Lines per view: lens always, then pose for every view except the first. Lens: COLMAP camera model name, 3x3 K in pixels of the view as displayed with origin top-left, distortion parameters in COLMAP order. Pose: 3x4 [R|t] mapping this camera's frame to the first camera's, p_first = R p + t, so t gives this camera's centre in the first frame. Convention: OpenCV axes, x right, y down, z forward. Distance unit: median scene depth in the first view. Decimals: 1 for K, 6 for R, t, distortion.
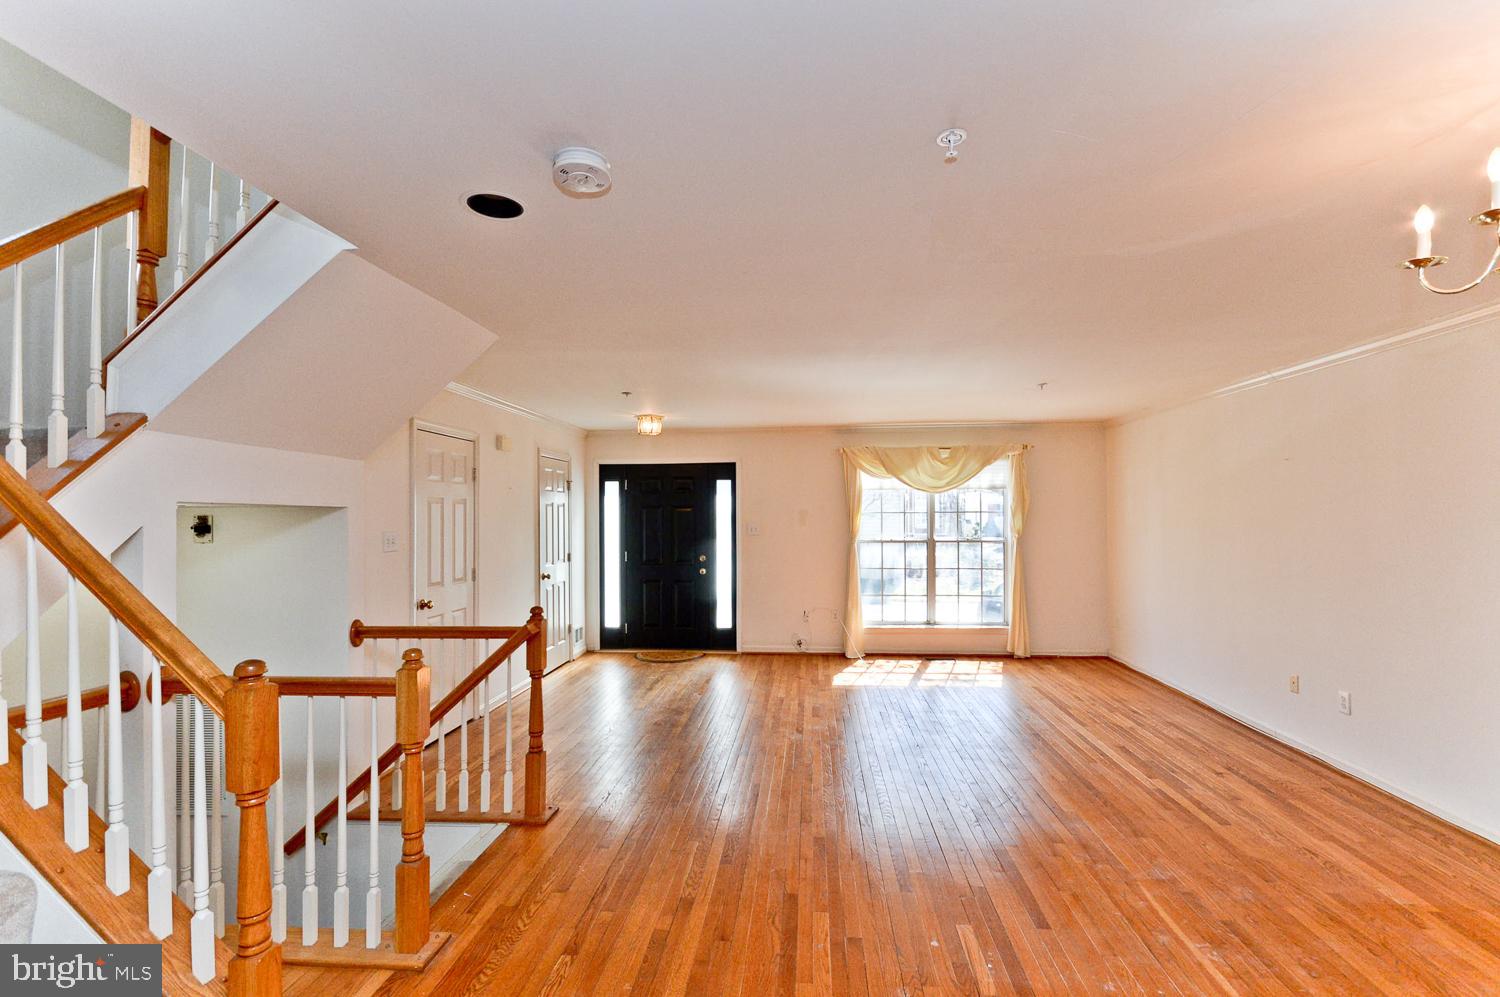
lens RADIAL K [[671.8, 0, 750.0], [0, 671.8, 519.5], [0, 0, 1]] dist [0.001563, -0.000031]
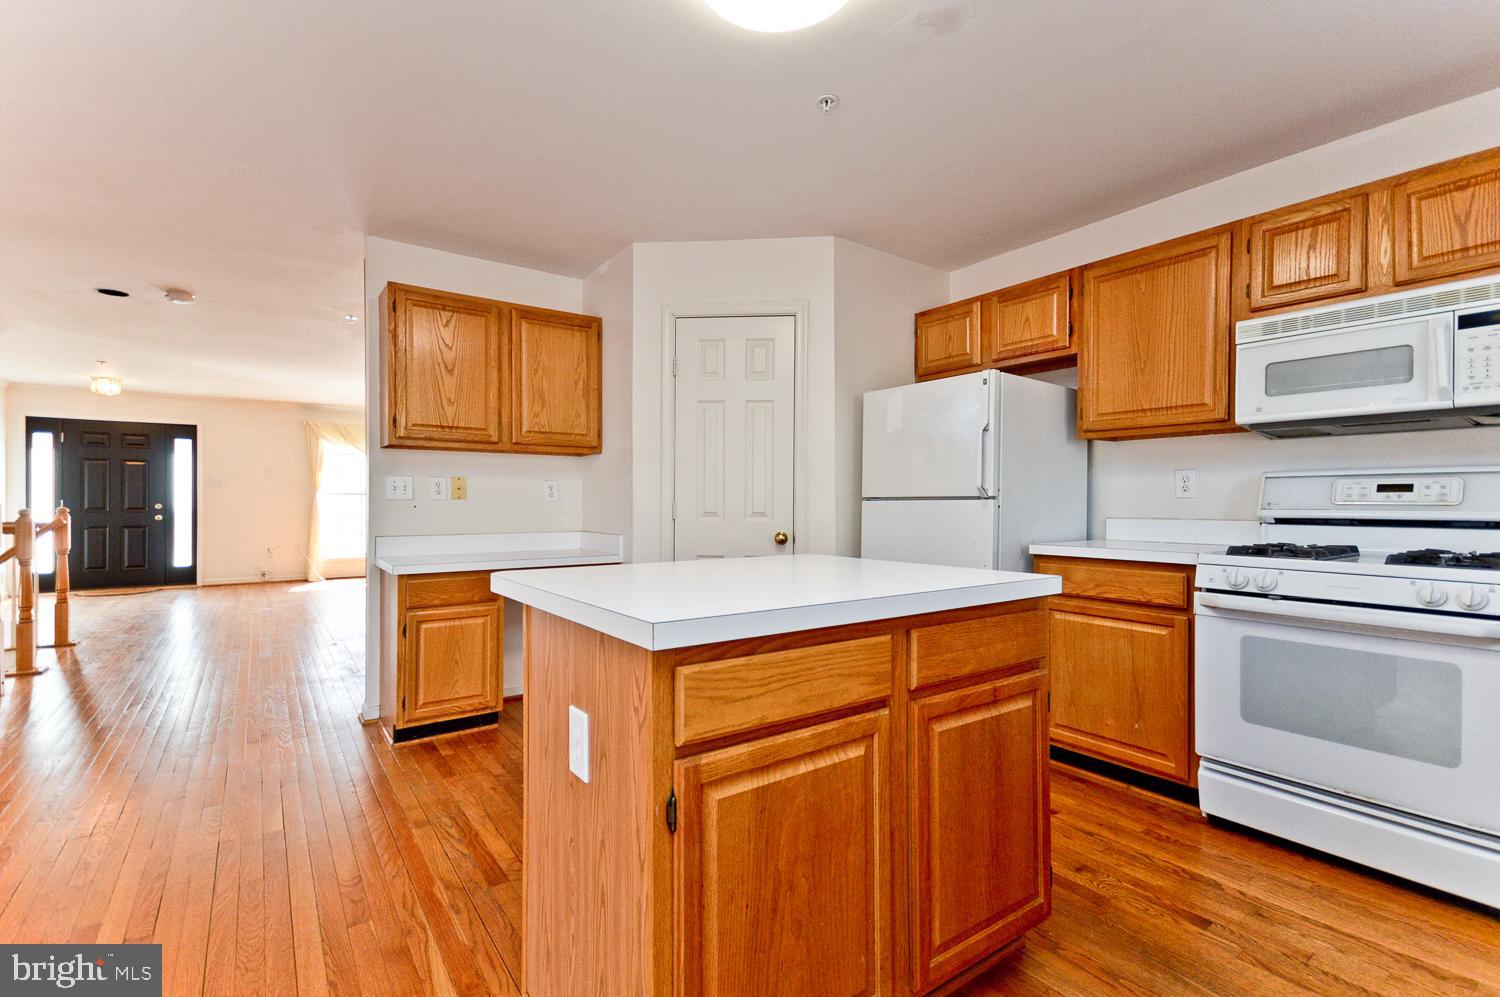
lens RADIAL K [[677.7, 0, 751.7], [0, 677.7, 501.5], [0, 0, 1]] dist [0.012412, -0.000895]
pose [[0.753727, 0.007284, 0.657147, -0.077673], [-0.003604, 0.999969, -0.006949, 0.056085], [-0.657178, 0.002869, 0.753730, -0.561901]]
